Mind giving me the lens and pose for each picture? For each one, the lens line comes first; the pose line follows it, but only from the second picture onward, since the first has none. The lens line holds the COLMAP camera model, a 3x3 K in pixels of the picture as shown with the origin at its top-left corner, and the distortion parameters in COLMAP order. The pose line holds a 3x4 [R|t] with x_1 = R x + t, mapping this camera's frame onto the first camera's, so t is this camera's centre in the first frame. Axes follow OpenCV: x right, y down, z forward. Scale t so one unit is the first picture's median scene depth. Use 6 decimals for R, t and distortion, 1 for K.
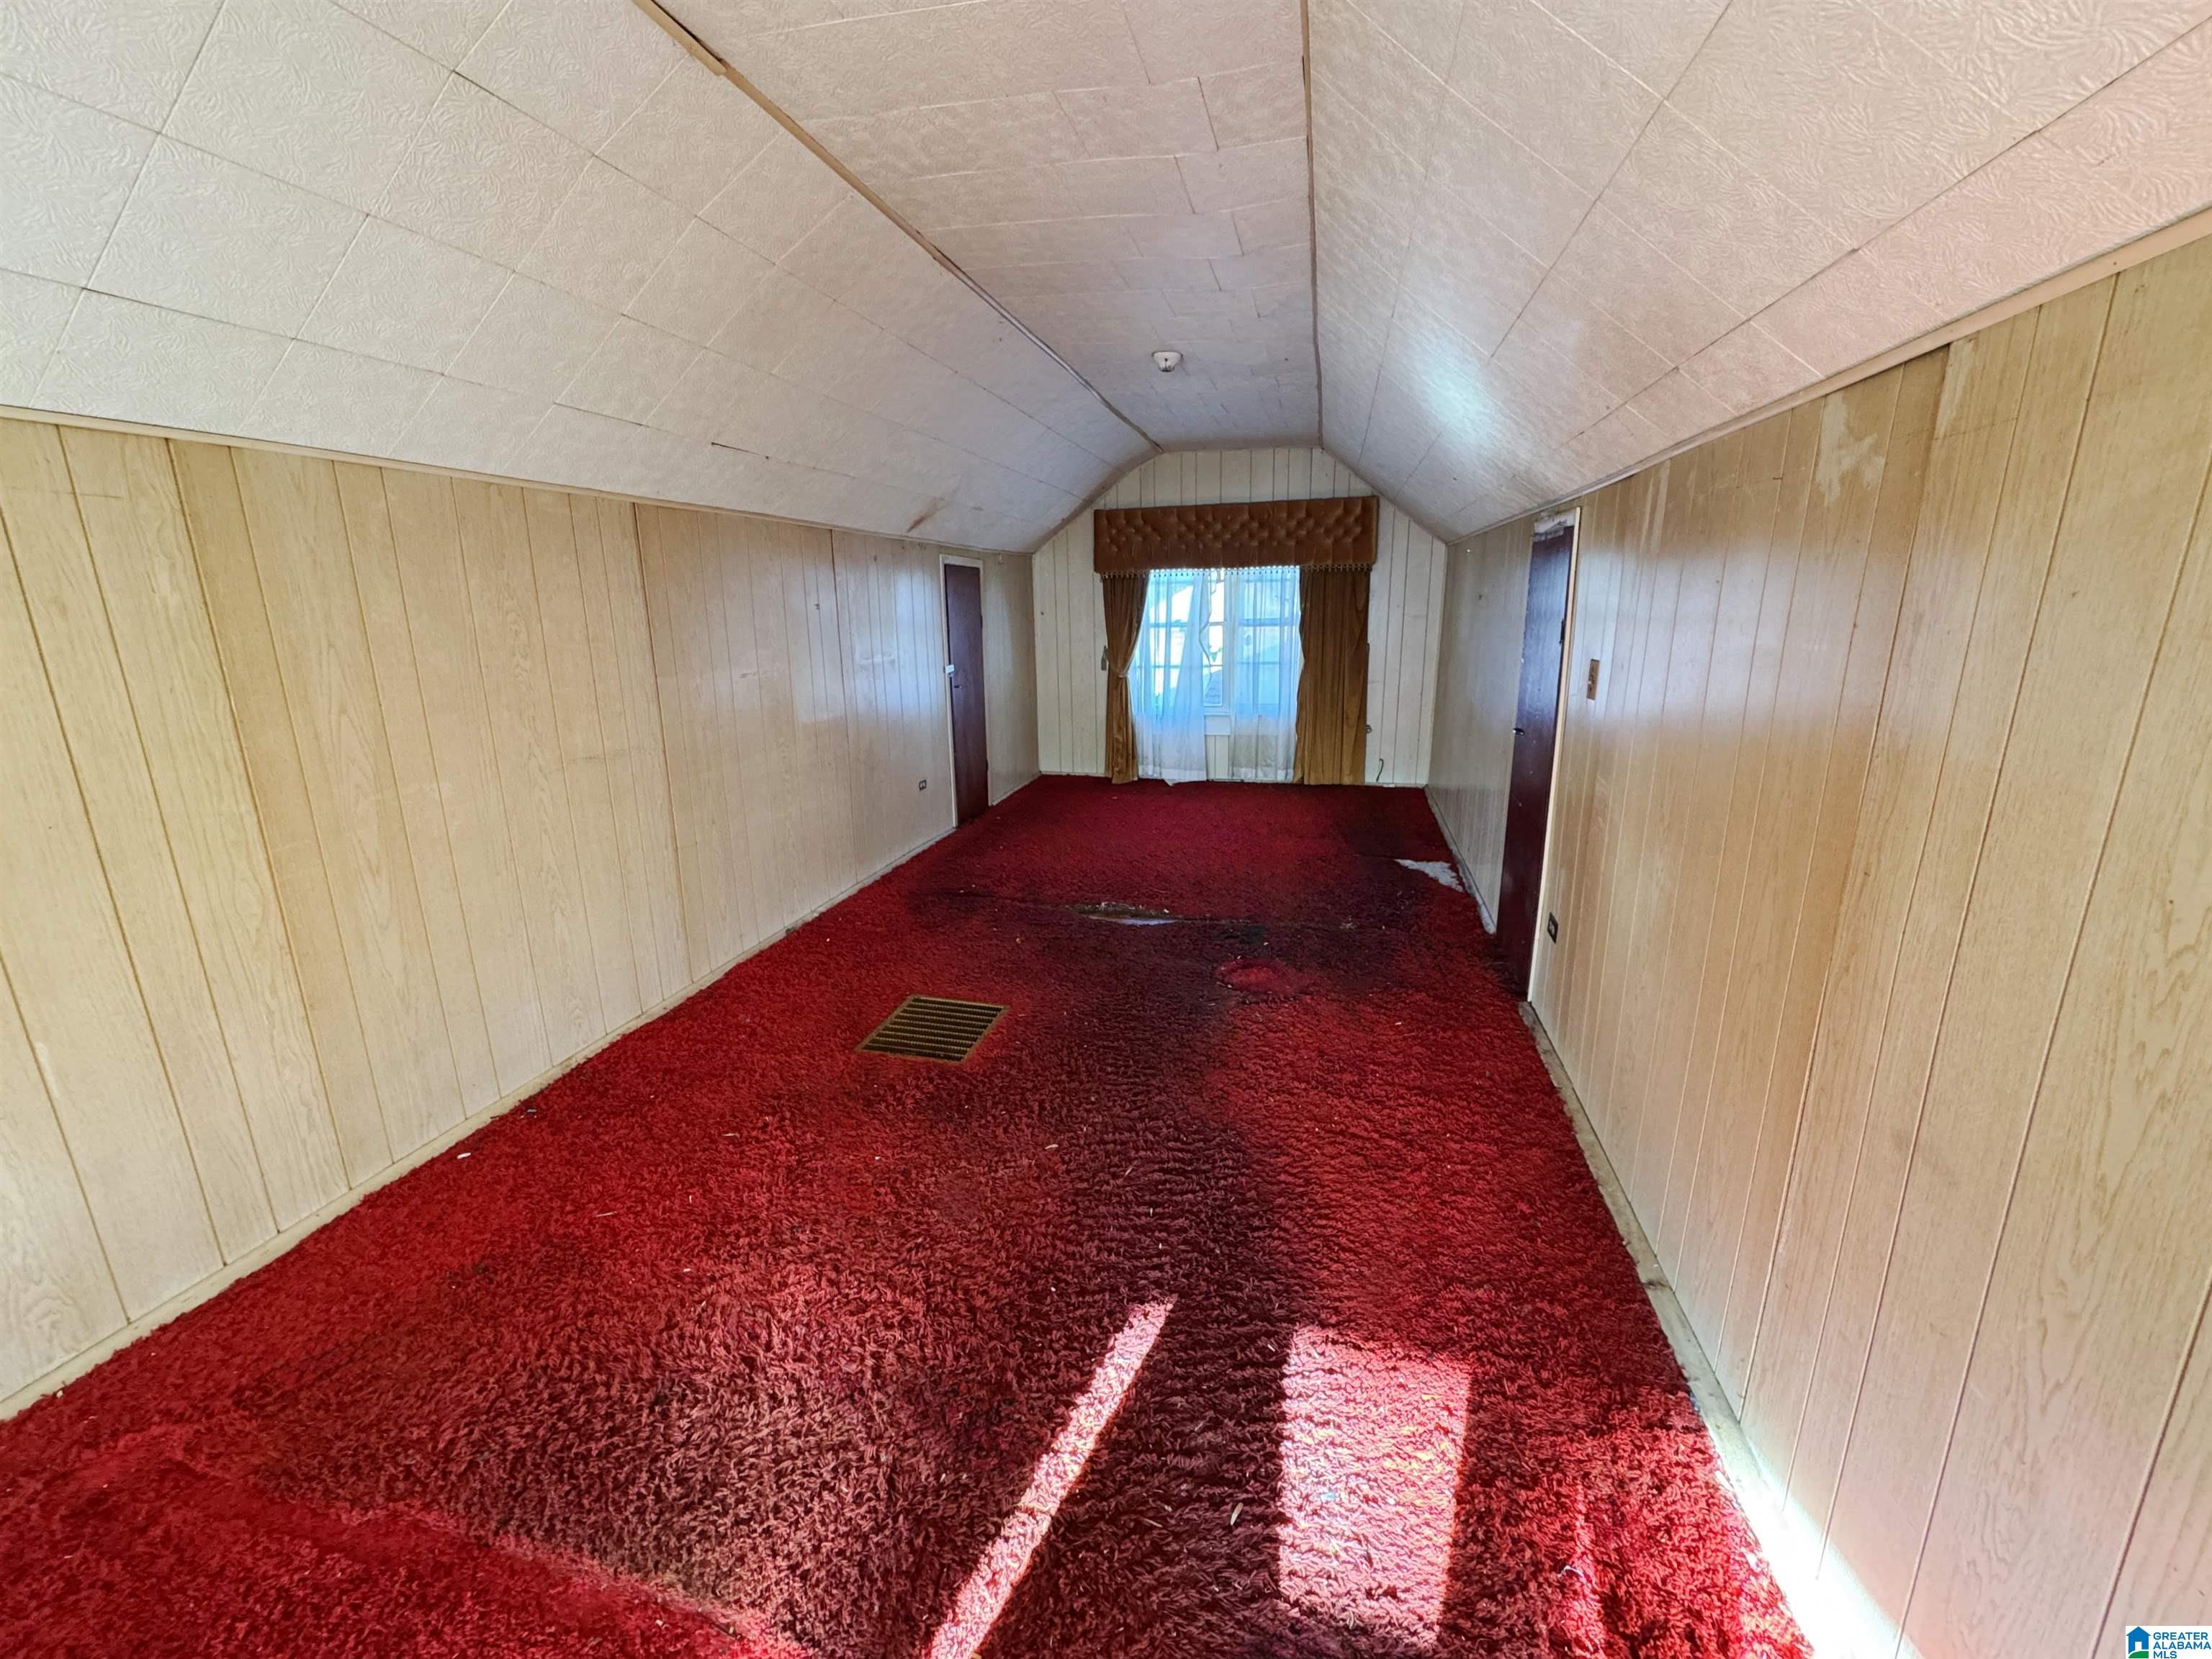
lens RADIAL K [[883.3, 0, 1107.6], [0, 883.3, 822.3], [0, 0, 1]] dist [0.001408, 0.000277]
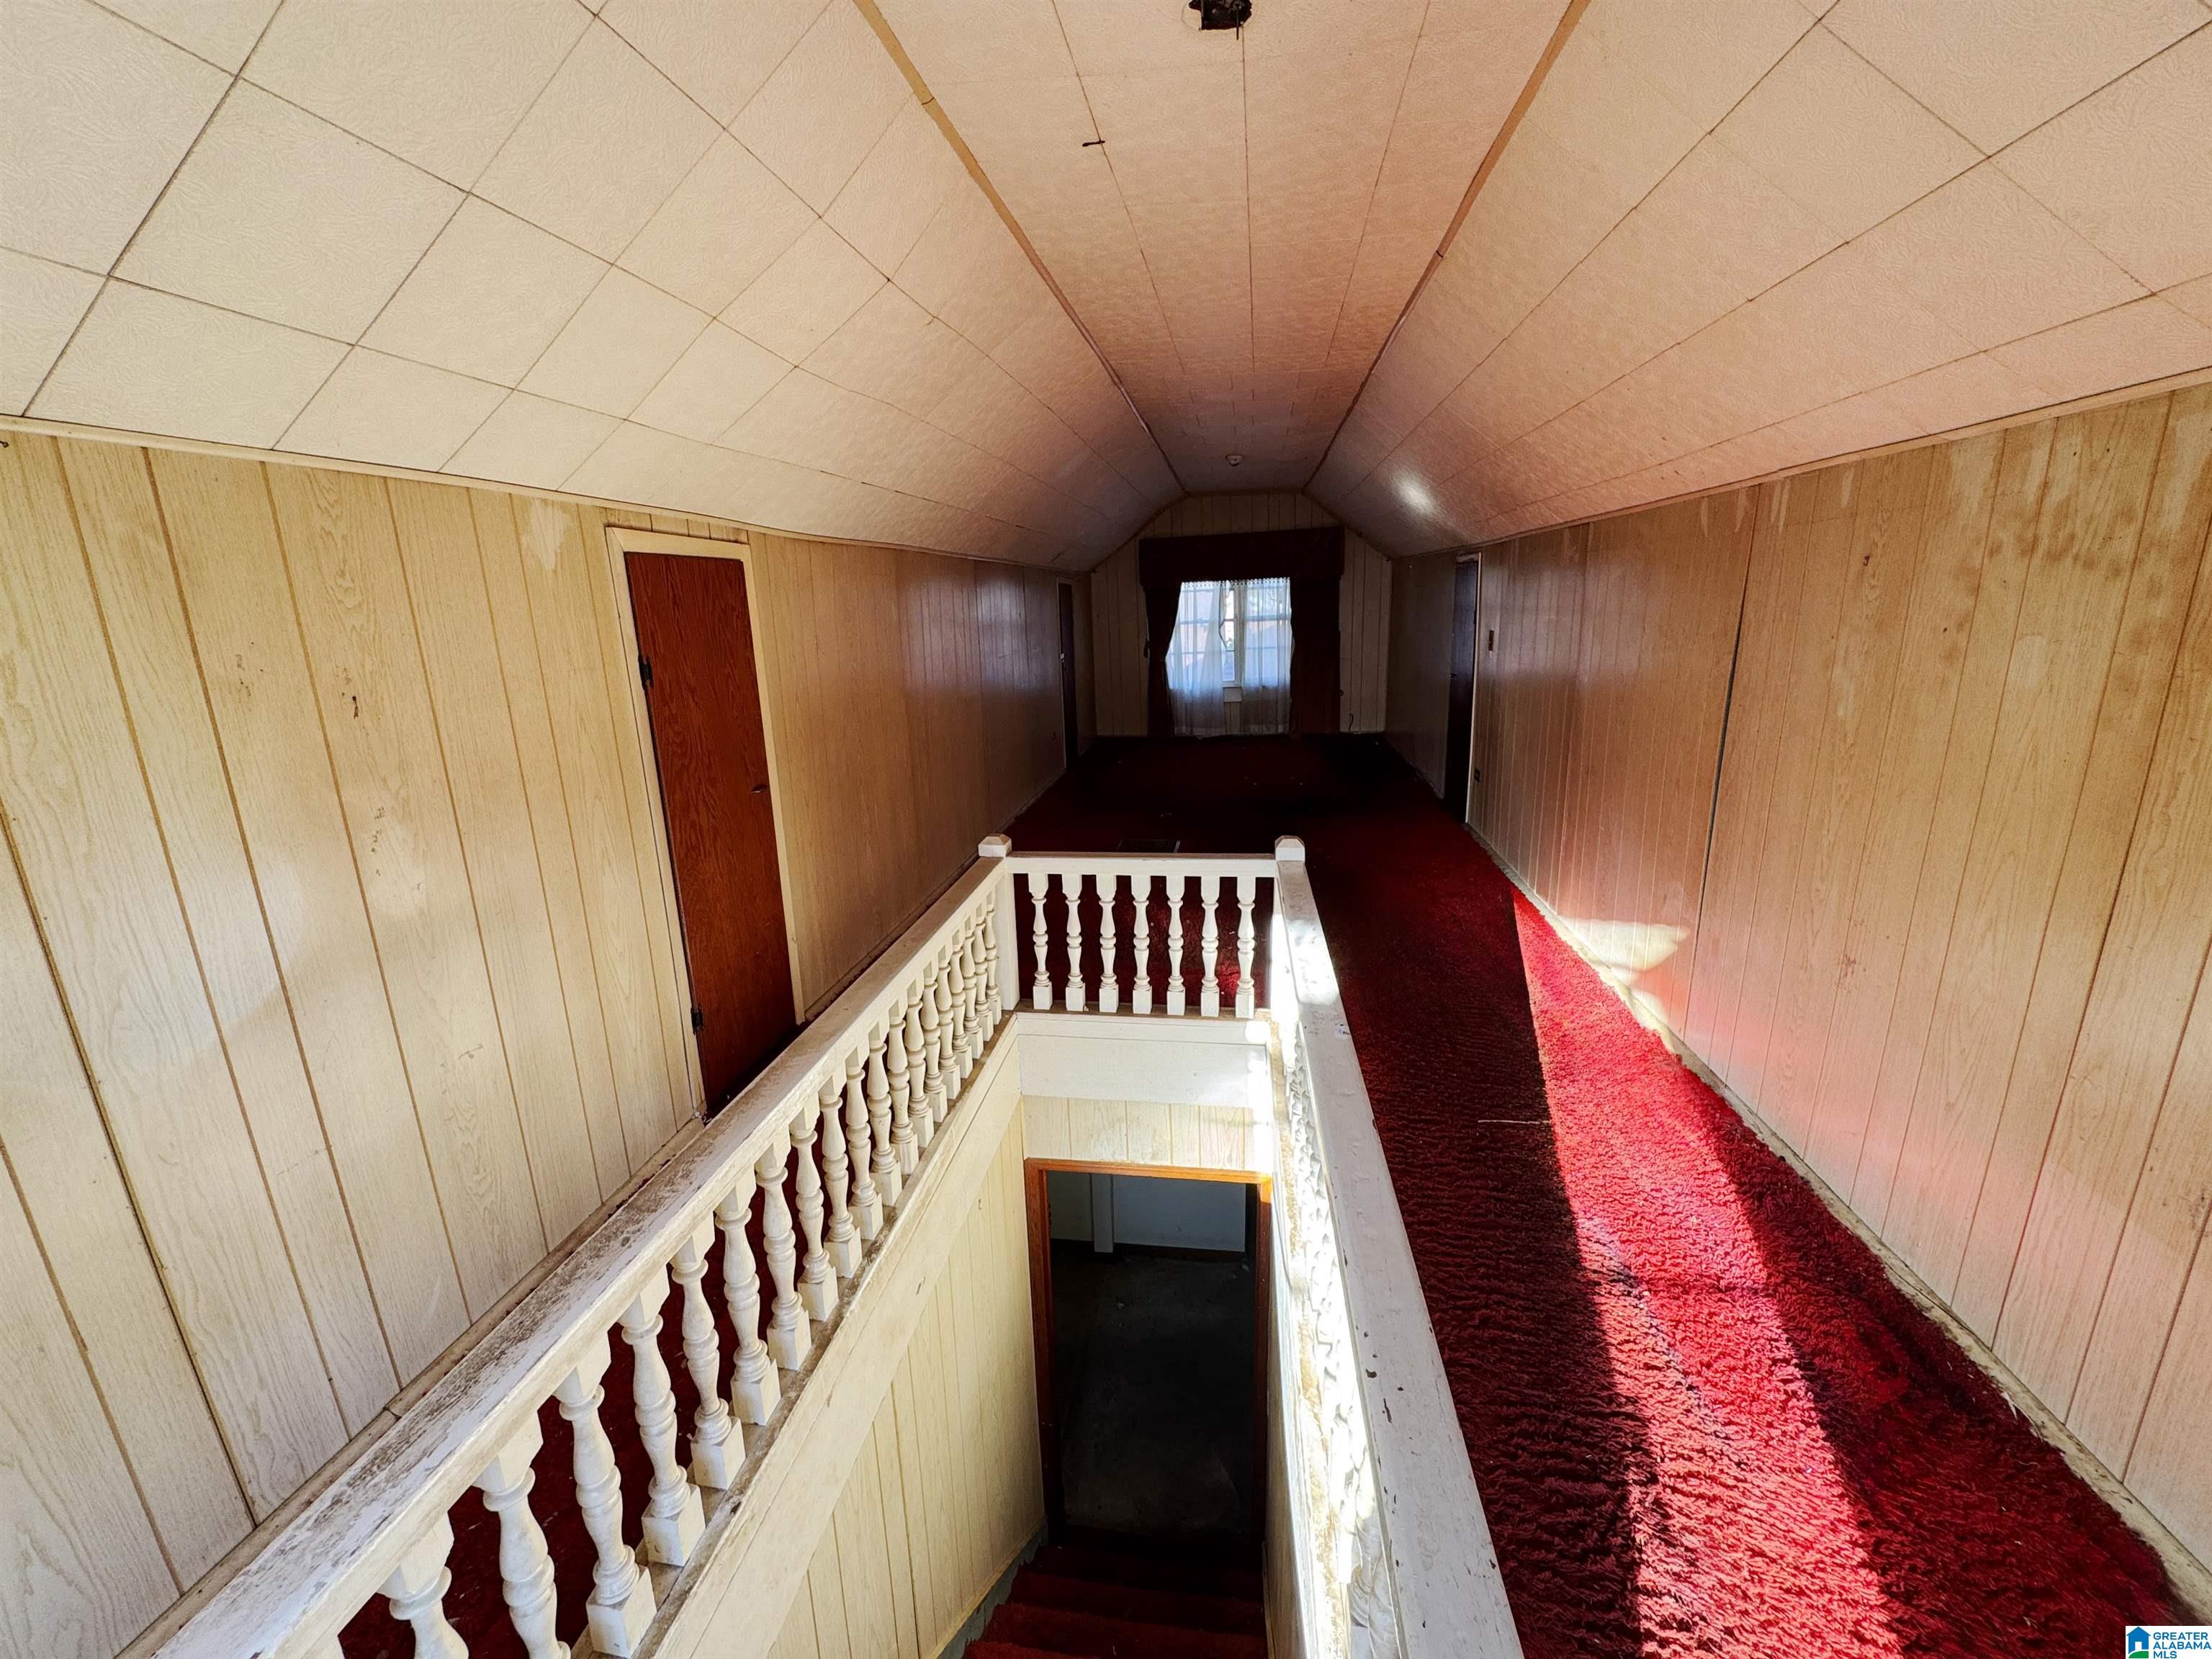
lens RADIAL K [[883.3, 0, 1107.6], [0, 883.3, 822.3], [0, 0, 1]] dist [0.001408, 0.000277]
pose [[0.996069, -0.044732, 0.076453, -0.189400], [0.044899, 0.998991, -0.000464, 0.082463], [-0.076355, 0.003895, 0.997073, -0.361035]]
